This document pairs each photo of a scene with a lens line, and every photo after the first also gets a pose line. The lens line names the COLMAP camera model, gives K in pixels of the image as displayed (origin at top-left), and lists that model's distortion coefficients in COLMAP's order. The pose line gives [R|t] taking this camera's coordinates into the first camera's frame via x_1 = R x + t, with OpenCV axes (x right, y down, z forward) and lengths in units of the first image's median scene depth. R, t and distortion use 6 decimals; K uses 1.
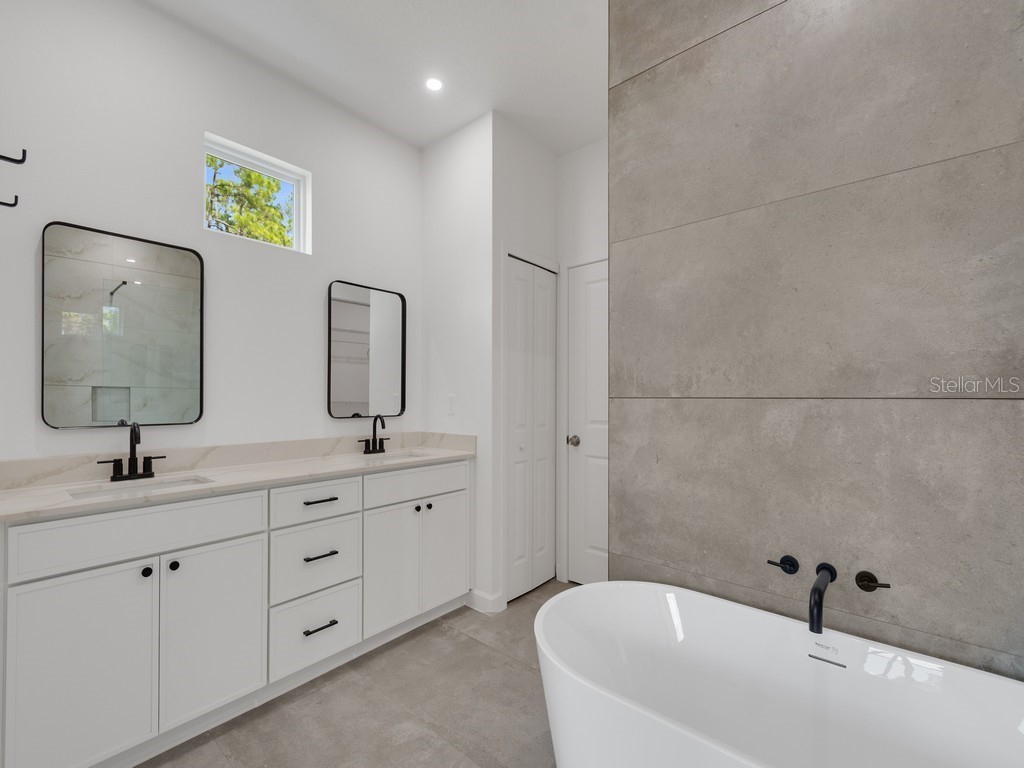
lens RADIAL K [[460.8, 0, 507.5], [0, 460.8, 398.7], [0, 0, 1]] dist [0.002611, 0.000262]
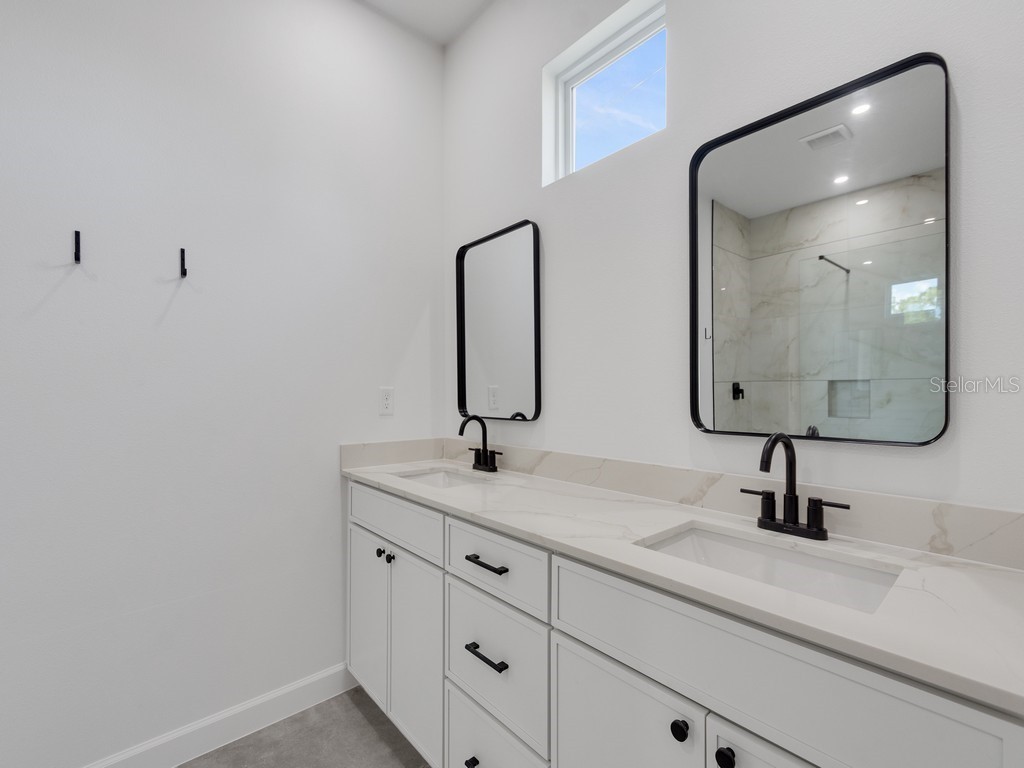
lens RADIAL K [[449.0, 0, 499.5], [0, 449.0, 393.3], [0, 0, 1]] dist [0.018438, -0.000154]
pose [[-0.130712, 0.000315, -0.991420, 0.121570], [-0.003160, 0.999995, 0.000734, 0.001193], [0.991415, 0.003228, -0.130710, 0.794586]]
